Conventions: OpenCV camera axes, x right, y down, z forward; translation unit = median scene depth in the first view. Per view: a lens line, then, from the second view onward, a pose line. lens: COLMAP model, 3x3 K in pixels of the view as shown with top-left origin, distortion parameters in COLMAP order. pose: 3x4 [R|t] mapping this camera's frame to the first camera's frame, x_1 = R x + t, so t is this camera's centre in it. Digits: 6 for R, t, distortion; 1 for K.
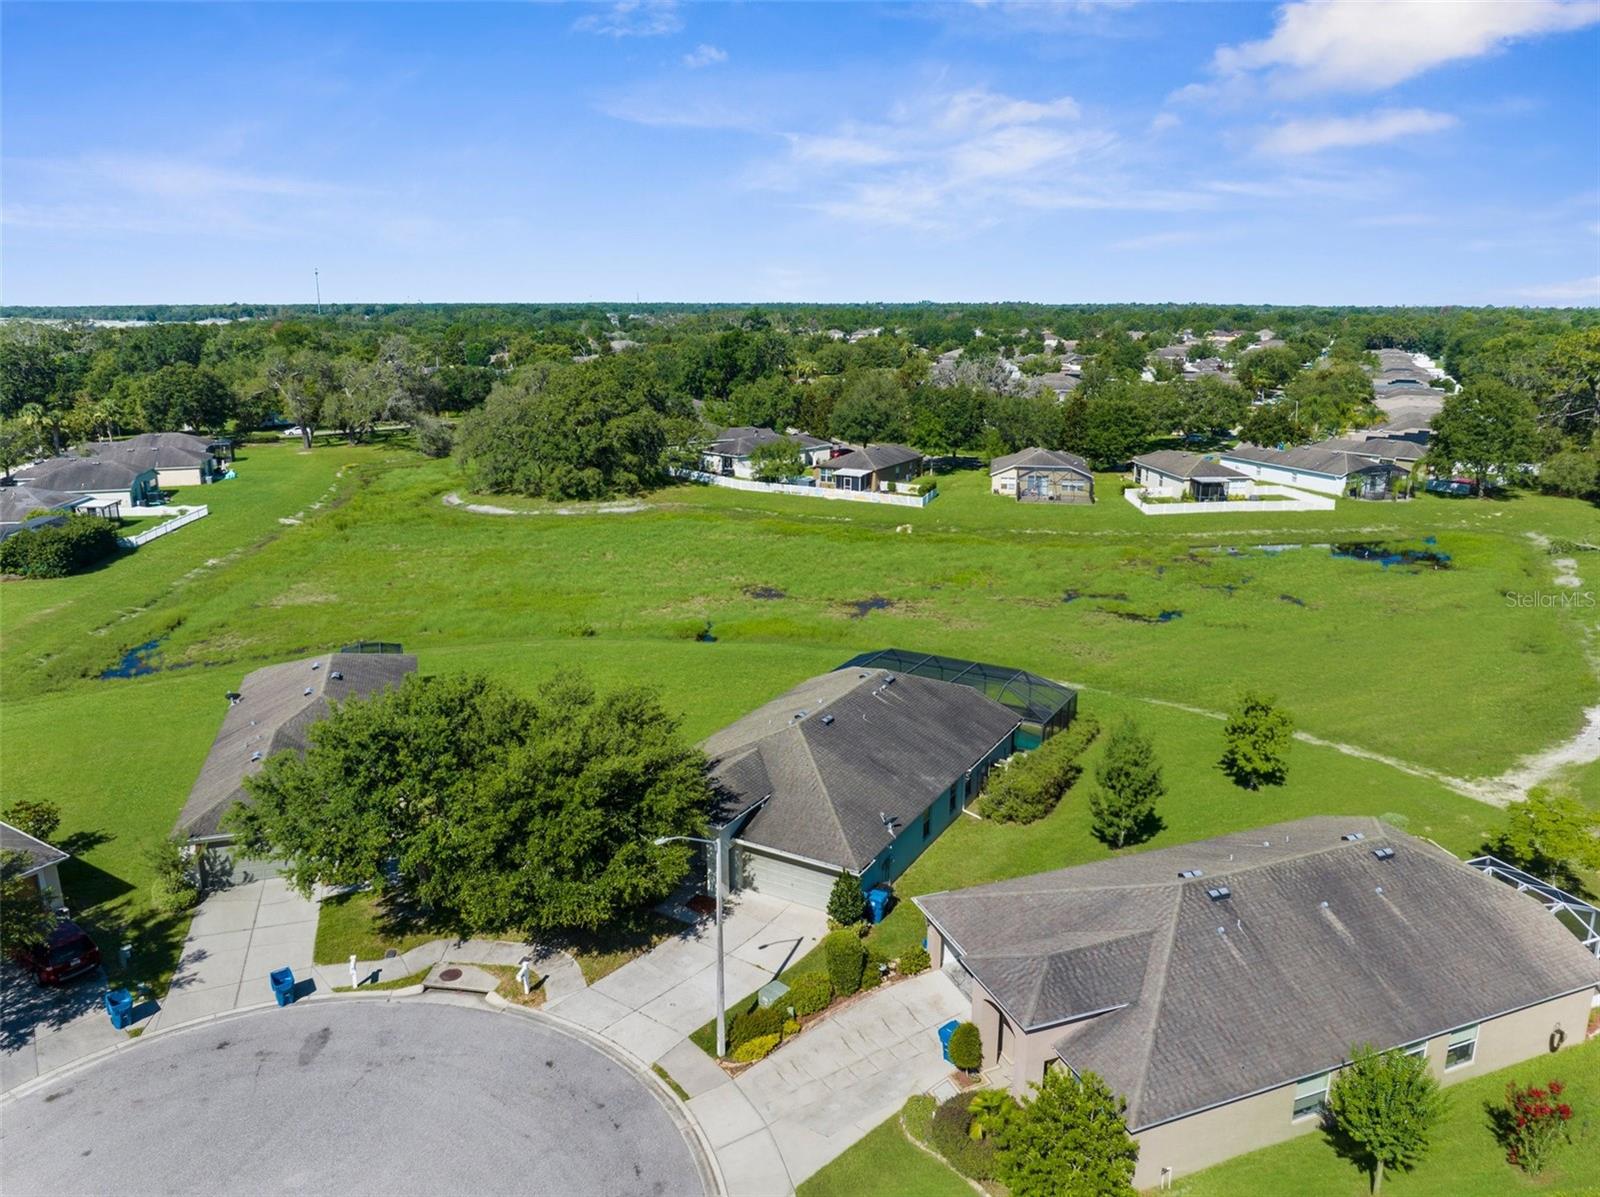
lens RADIAL K [[1117.0, 0, 805.7], [0, 1117.0, 597.4], [0, 0, 1]] dist [-0.031133, -0.007133]
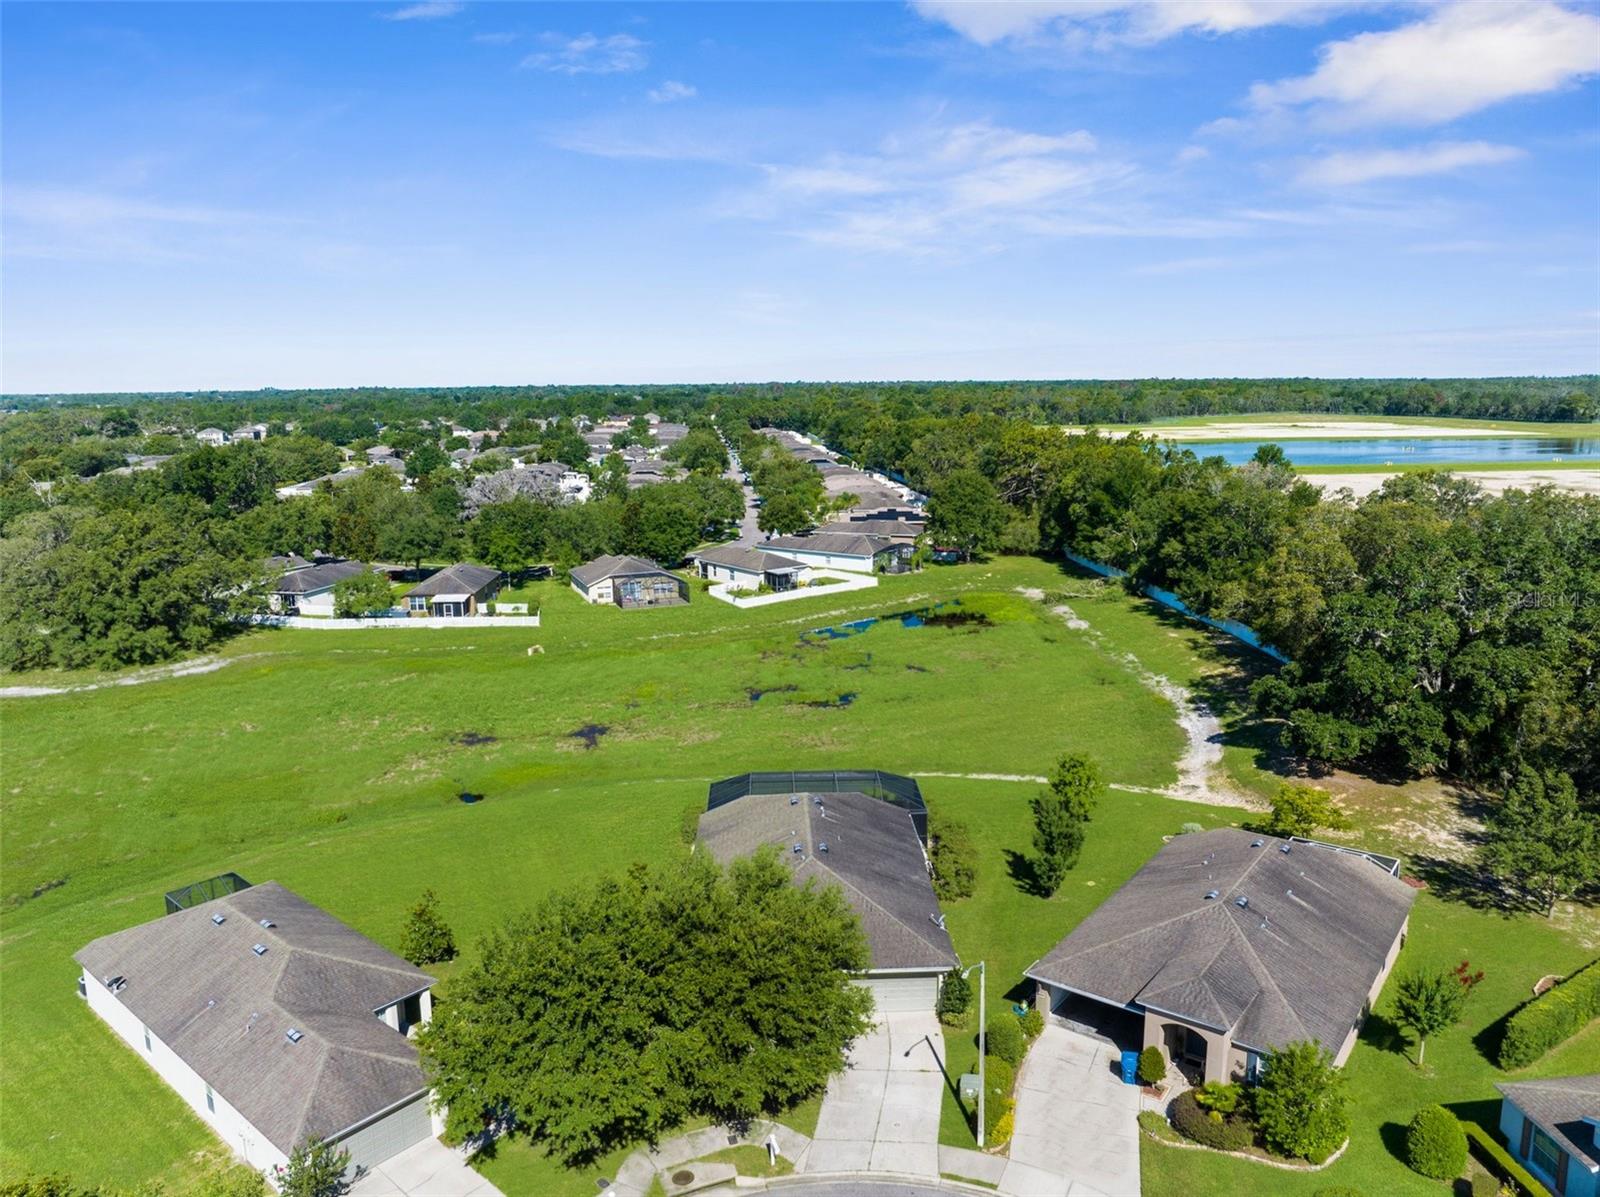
lens RADIAL K [[1117.0, 0, 805.7], [0, 1117.0, 597.4], [0, 0, 1]] dist [-0.031133, -0.007133]
pose [[0.851693, -0.108786, 0.512625, -0.196515], [0.144537, 0.989037, -0.030250, -0.039010], [-0.503715, 0.099857, 0.858079, 0.007532]]
